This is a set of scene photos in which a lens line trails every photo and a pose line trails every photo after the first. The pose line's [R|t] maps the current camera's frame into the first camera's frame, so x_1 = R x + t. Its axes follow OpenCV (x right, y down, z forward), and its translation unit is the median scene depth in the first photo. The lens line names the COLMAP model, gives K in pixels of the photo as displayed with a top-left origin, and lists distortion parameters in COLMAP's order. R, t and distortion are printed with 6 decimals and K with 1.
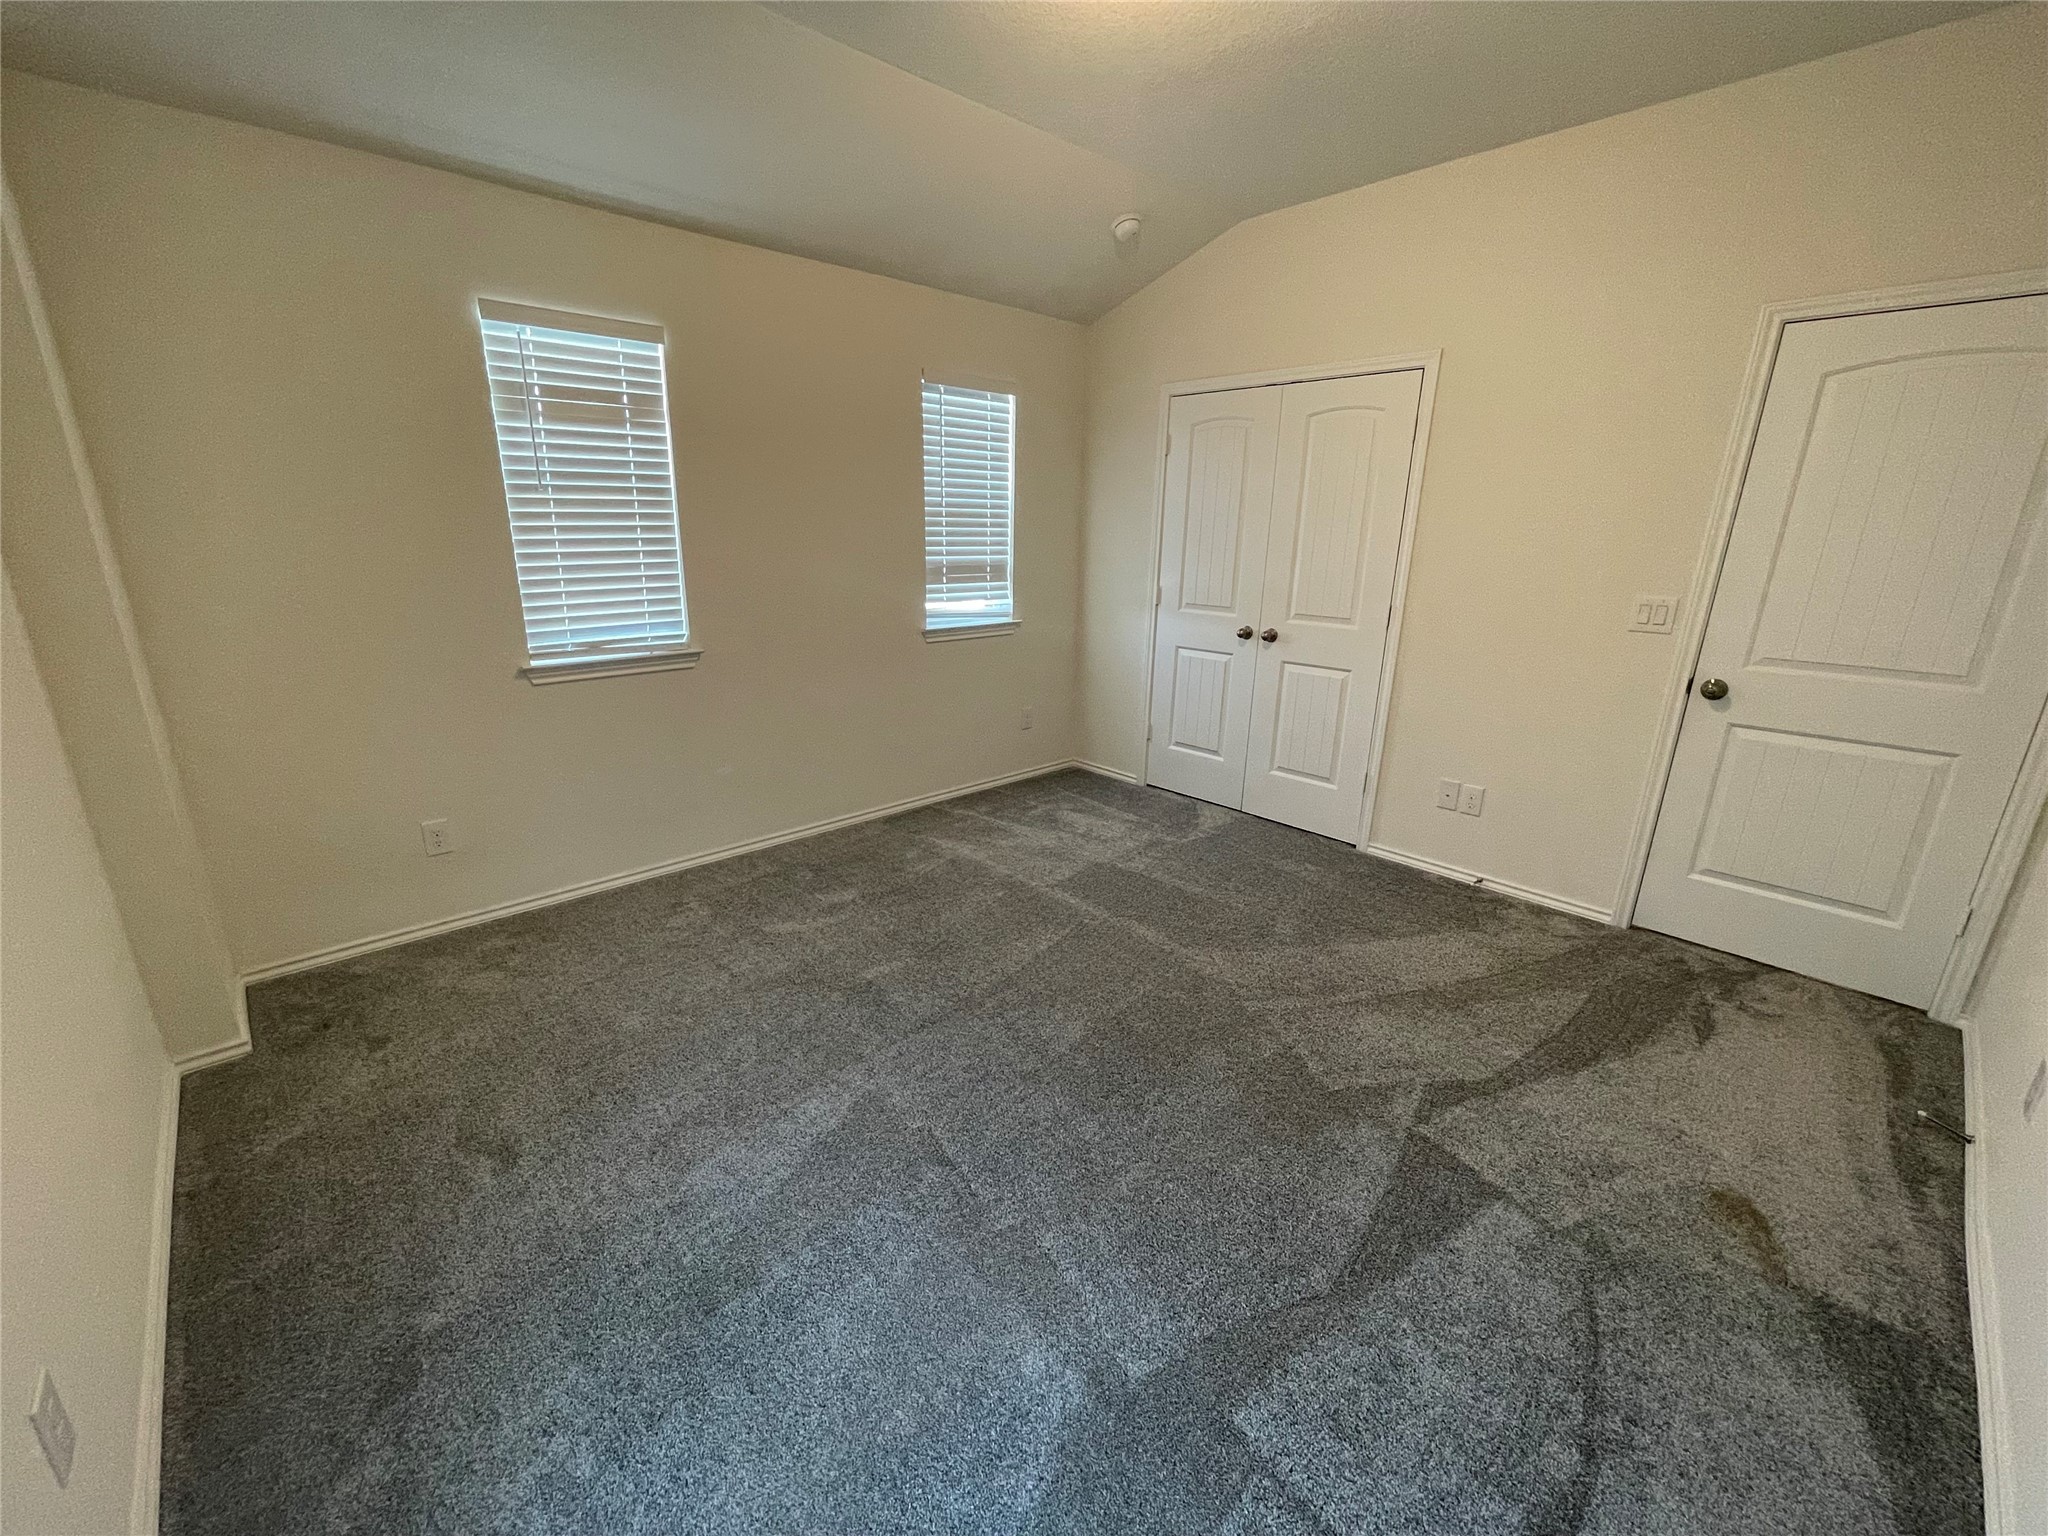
lens RADIAL K [[827.9, 0, 1011.1], [0, 827.9, 768.6], [0, 0, 1]] dist [0.000736, 0.000095]
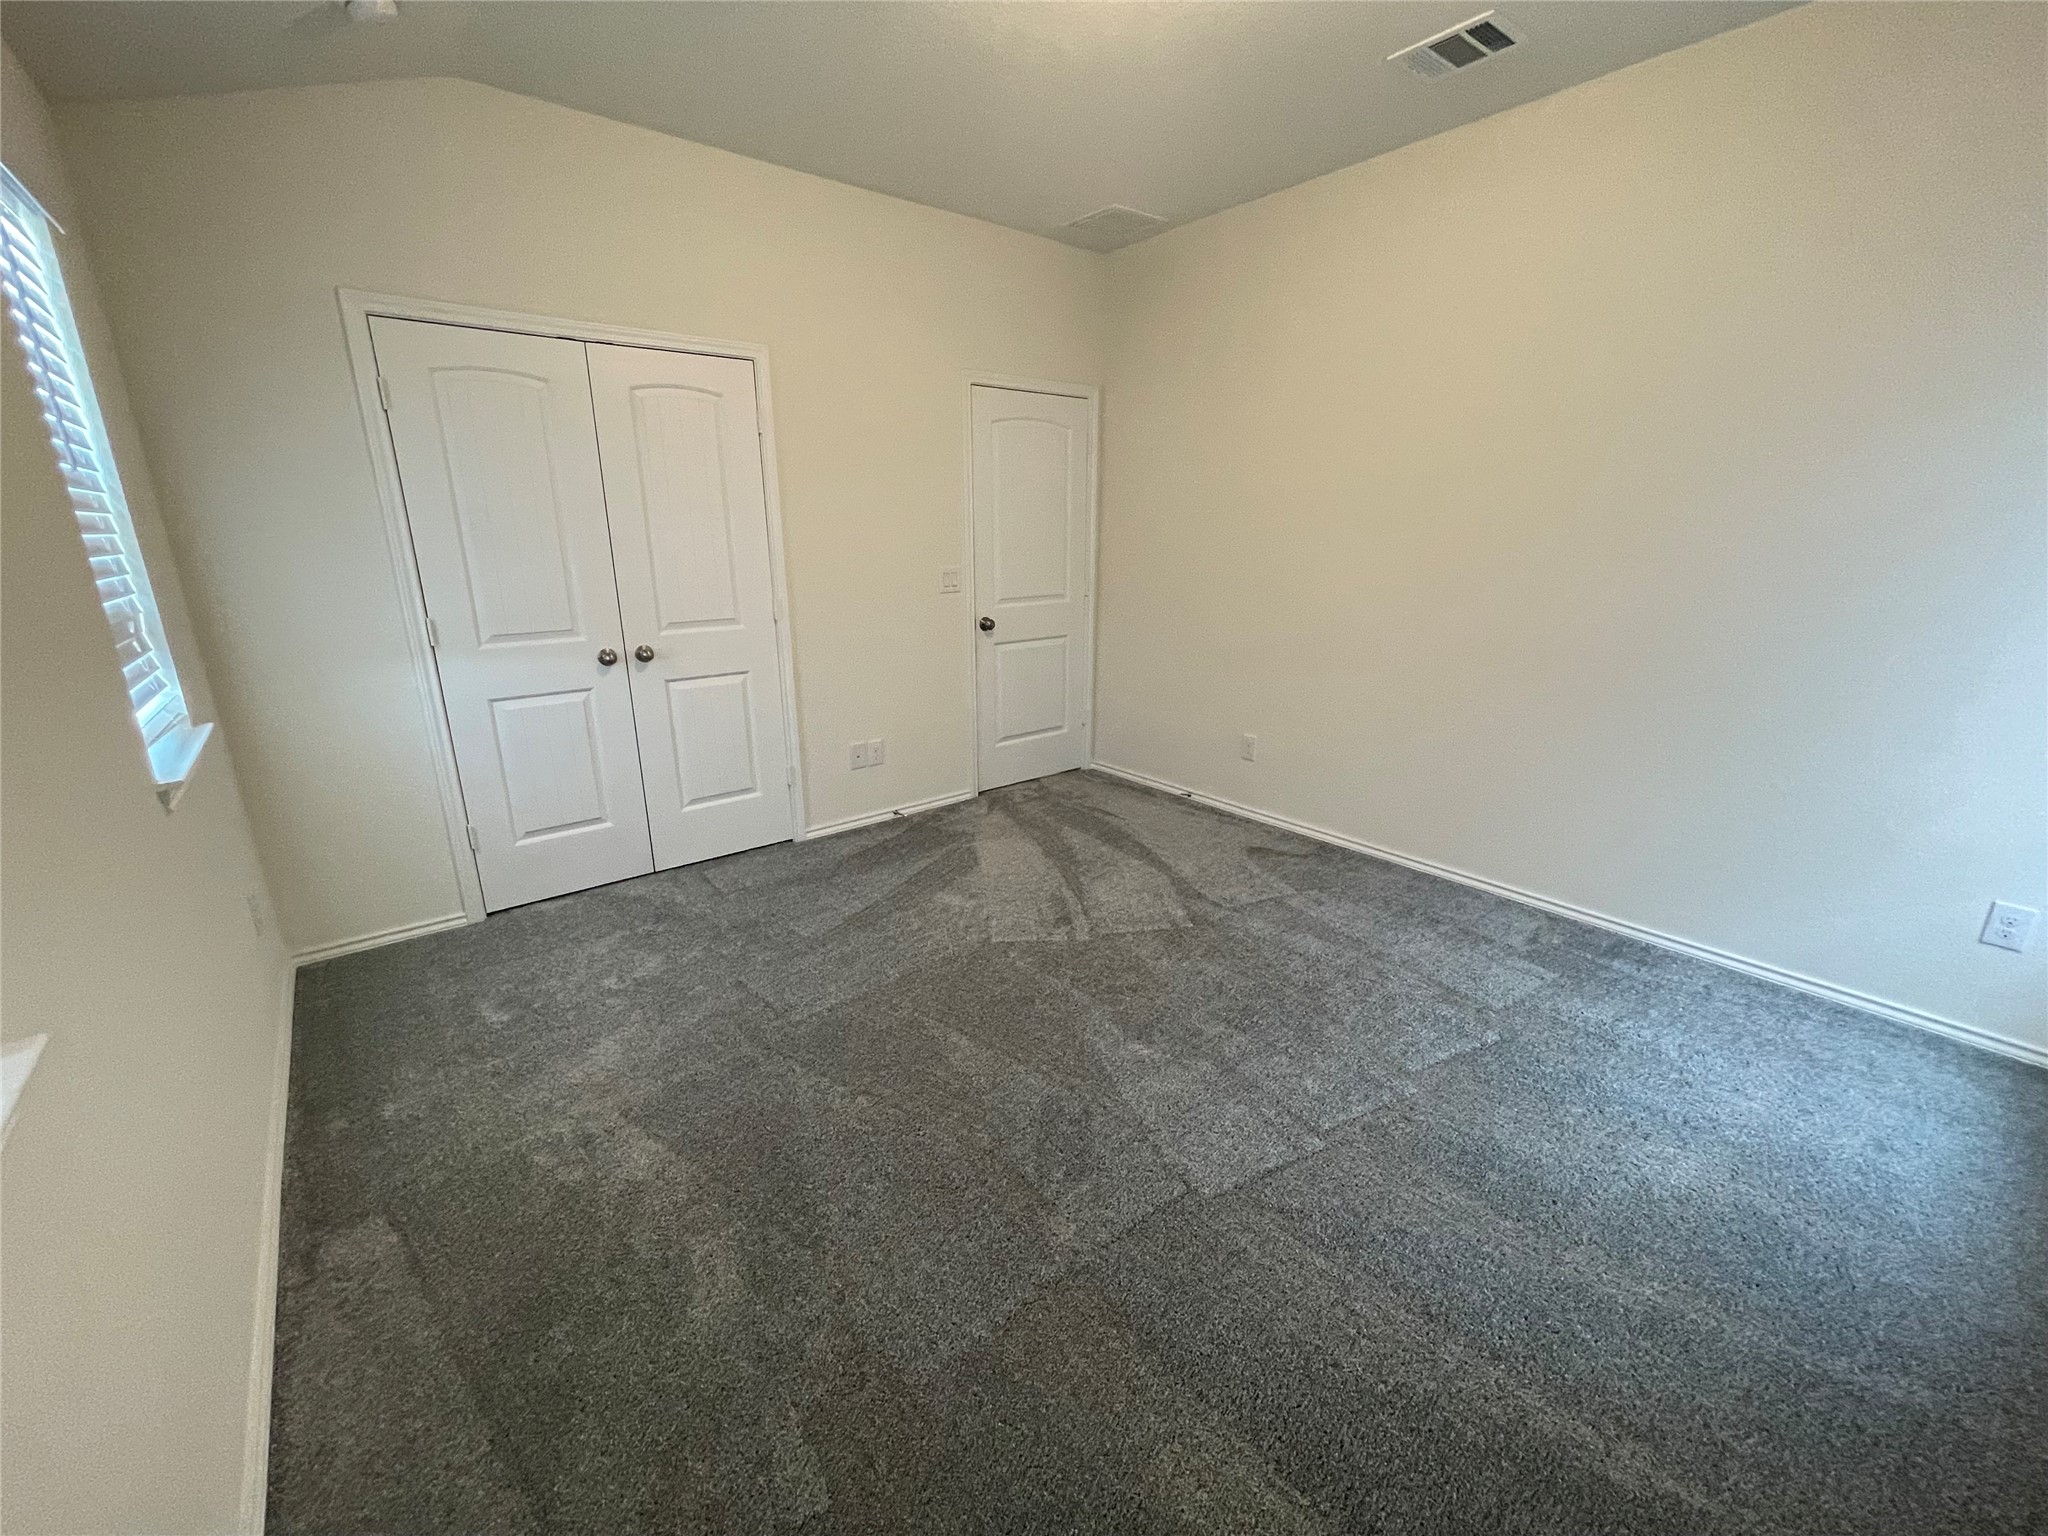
lens RADIAL K [[827.9, 0, 1011.1], [0, 827.9, 768.6], [0, 0, 1]] dist [0.000736, 0.000095]
pose [[0.066353, -0.295323, 0.953090, -0.538469], [0.288420, 0.920097, 0.265020, -0.190145], [-0.955202, 0.257306, 0.146229, 0.631671]]
